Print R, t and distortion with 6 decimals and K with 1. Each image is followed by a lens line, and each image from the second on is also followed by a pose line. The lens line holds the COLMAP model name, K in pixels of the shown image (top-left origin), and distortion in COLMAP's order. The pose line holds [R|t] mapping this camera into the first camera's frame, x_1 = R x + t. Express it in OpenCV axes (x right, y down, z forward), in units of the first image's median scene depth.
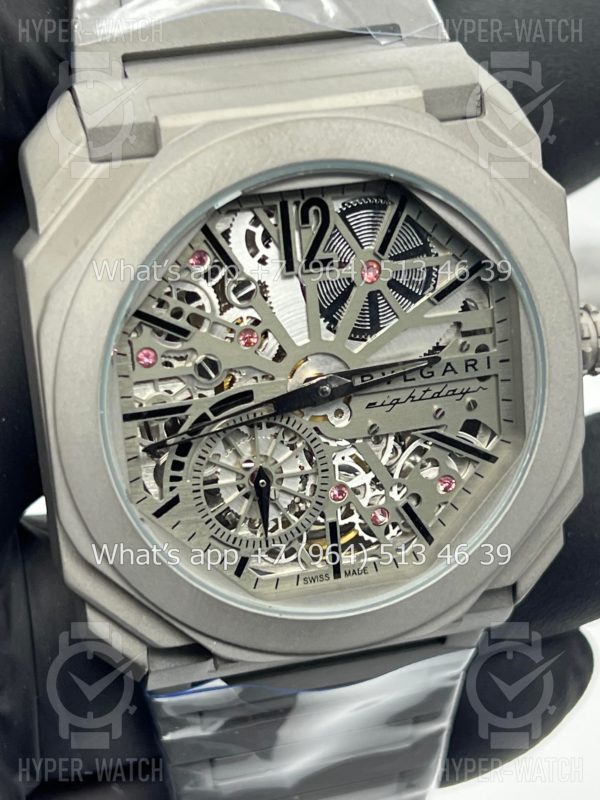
lens RADIAL K [[1859.7, 0, 303.3], [0, 1859.7, 402.2], [0, 0, 1]] dist [0.404189, 0.000000]
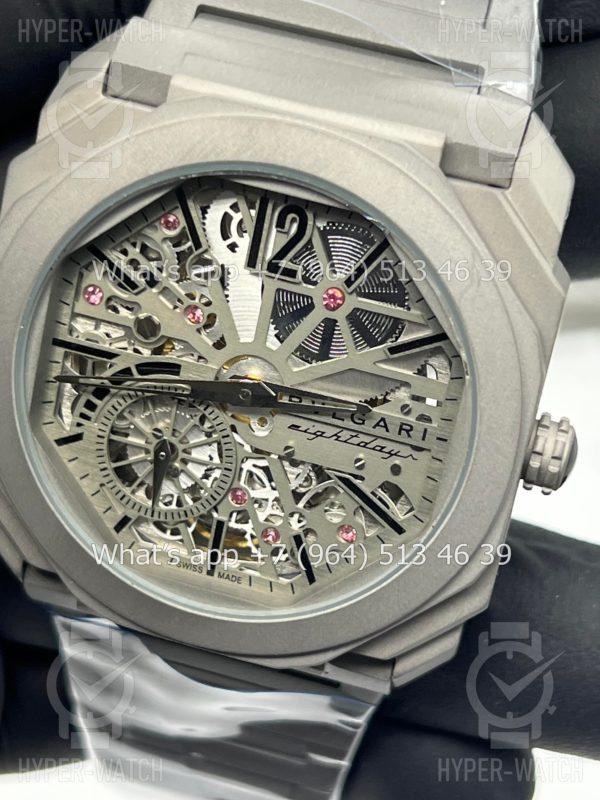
lens RADIAL K [[1859.7, 0, 305.7], [0, 1859.7, 391.7], [0, 0, 1]] dist [0.404189, 0.000000]
pose [[0.857795, 0.386348, -0.339002, 0.367364], [-0.369015, 0.922023, 0.117055, -0.132583], [0.357792, 0.024687, 0.933475, 0.096274]]
